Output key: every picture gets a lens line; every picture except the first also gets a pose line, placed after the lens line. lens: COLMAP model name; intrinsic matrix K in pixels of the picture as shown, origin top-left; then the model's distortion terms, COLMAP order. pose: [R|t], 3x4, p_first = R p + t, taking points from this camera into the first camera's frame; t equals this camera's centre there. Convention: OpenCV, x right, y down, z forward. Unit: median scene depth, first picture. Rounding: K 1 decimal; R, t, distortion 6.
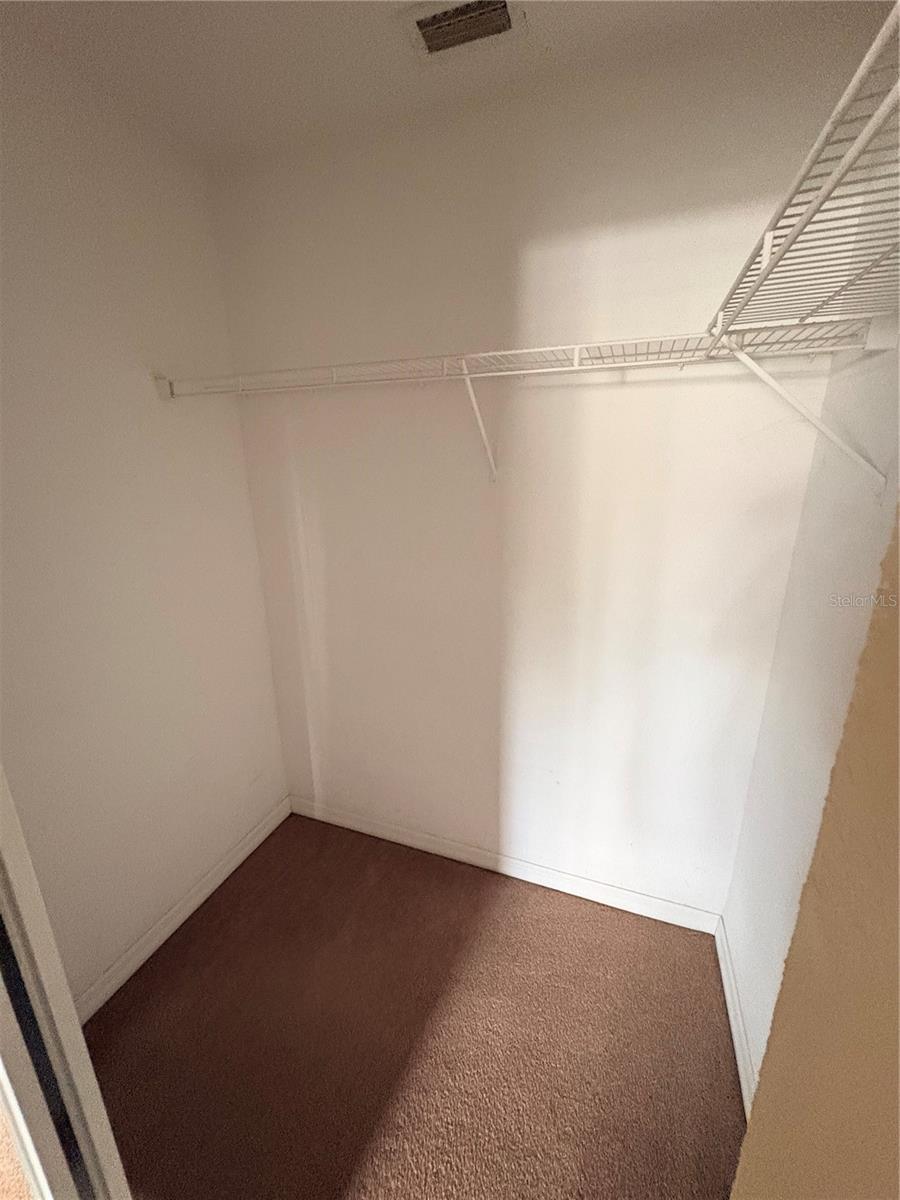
lens RADIAL K [[480.9, 0, 449.6], [0, 480.9, 601.8], [0, 0, 1]] dist [0.000921, 0.000802]
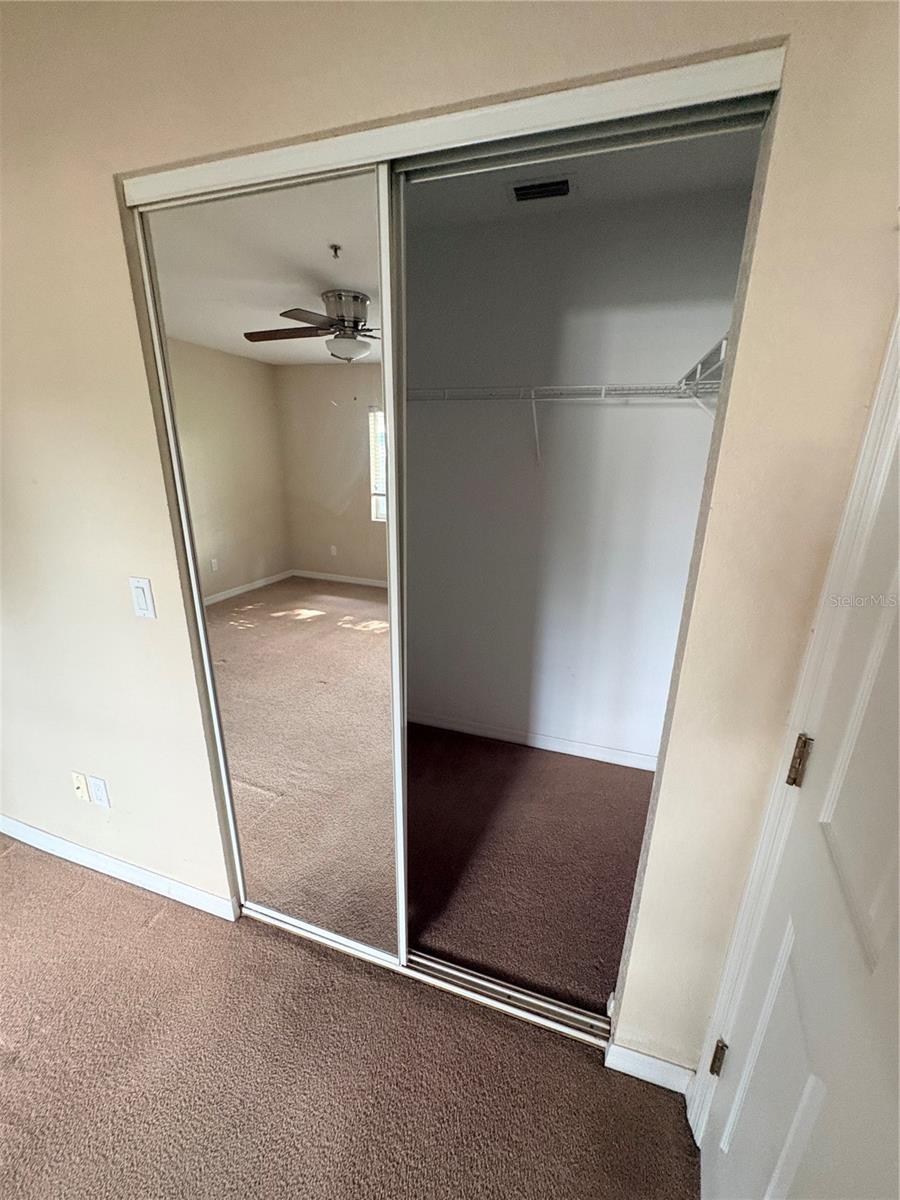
lens RADIAL K [[480.9, 0, 448.3], [0, 480.9, 597.8], [0, 0, 1]] dist [0.000921, 0.000802]
pose [[0.999137, 0.018941, 0.036966, -0.263902], [-0.019573, 0.999667, 0.016820, 0.154292], [-0.036635, -0.017529, 0.999175, -0.546453]]
